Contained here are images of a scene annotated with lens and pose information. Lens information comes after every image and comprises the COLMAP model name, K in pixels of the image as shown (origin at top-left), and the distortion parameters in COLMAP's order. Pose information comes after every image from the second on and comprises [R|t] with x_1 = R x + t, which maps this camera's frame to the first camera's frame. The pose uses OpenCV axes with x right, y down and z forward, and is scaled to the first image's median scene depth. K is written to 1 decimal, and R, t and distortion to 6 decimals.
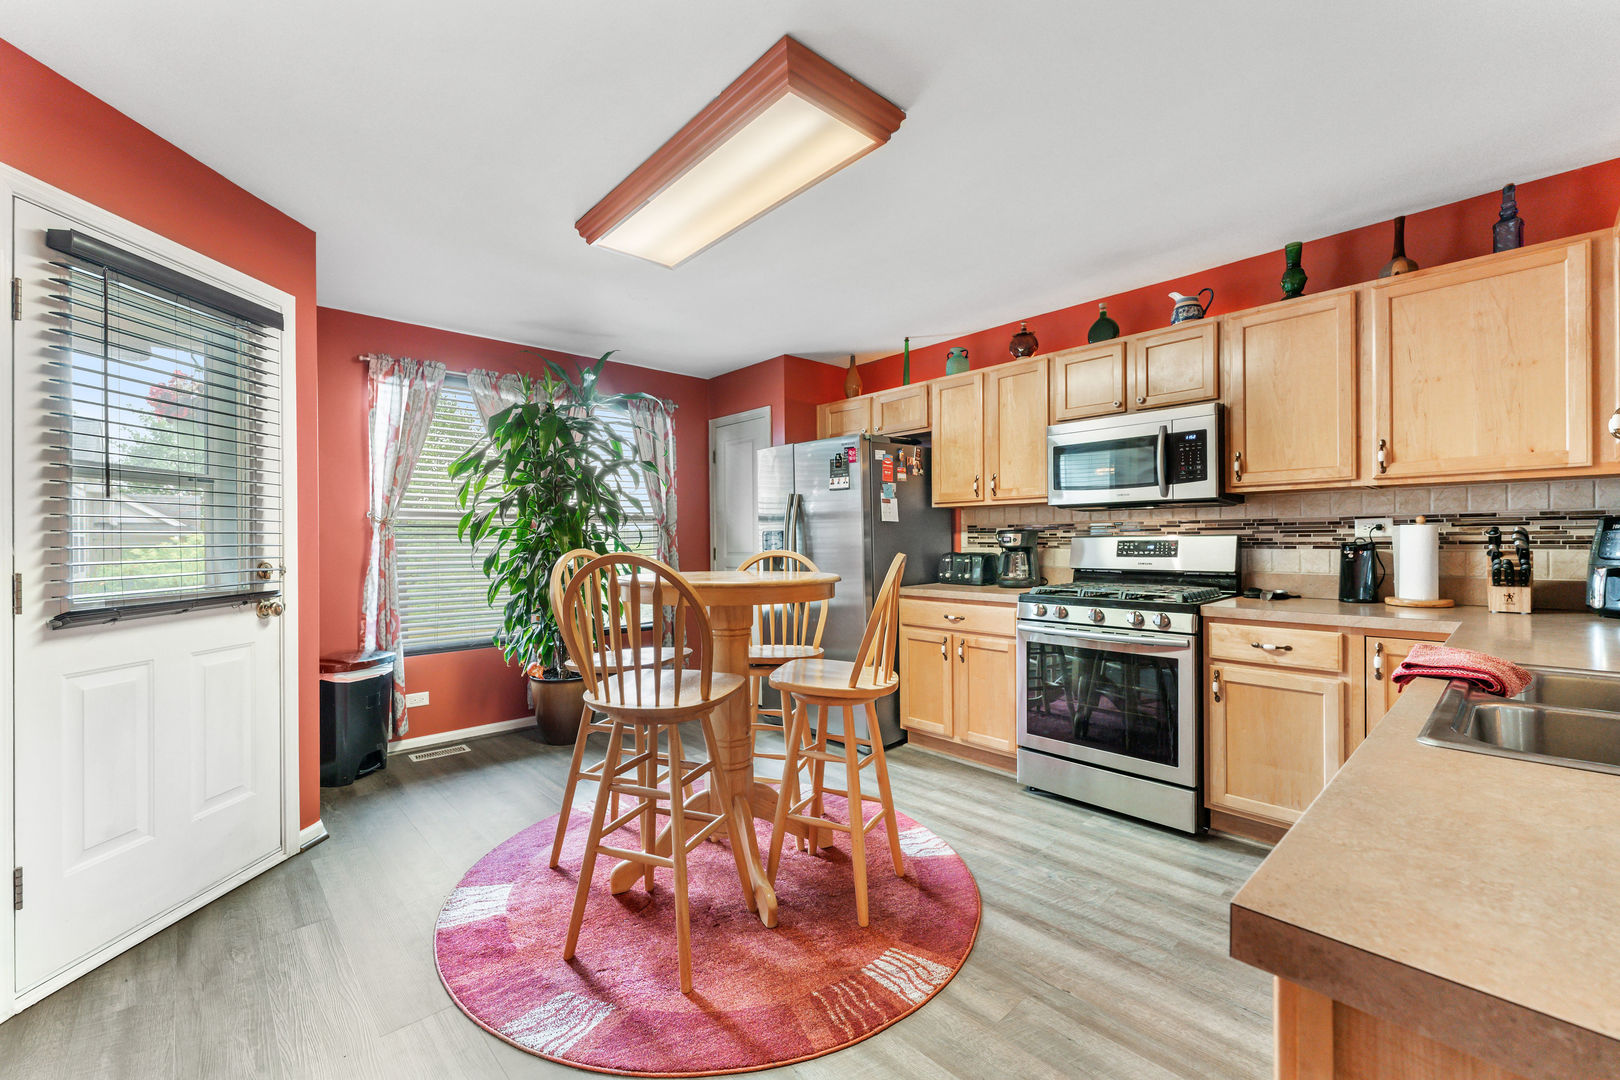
lens RADIAL K [[653.5, 0, 810.0], [0, 653.5, 540.0], [0, 0, 1]] dist [-0.000013, 0.000040]
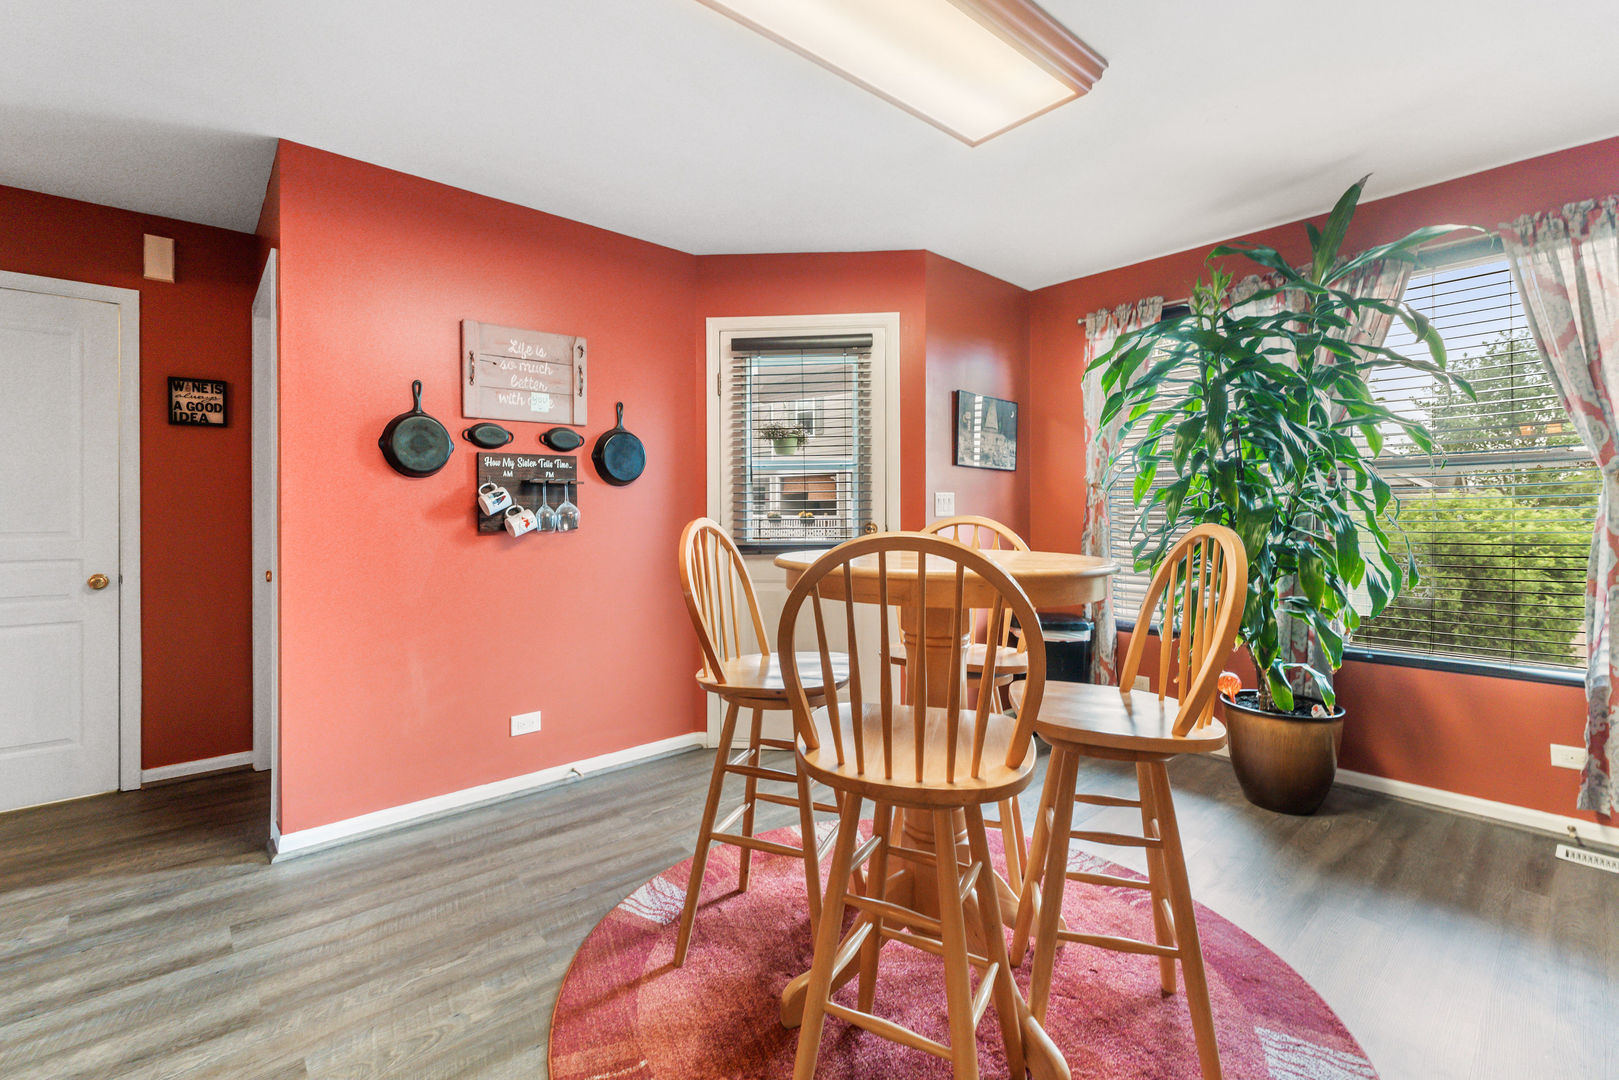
lens RADIAL K [[744.9, 0, 805.1], [0, 744.9, 511.2], [0, 0, 1]] dist [-0.000662, -0.000137]
pose [[-0.044526, 0.000189, -0.999008, 0.676726], [0.006162, 0.999981, -0.000086, 0.011044], [0.998989, -0.006159, -0.044526, 0.918731]]
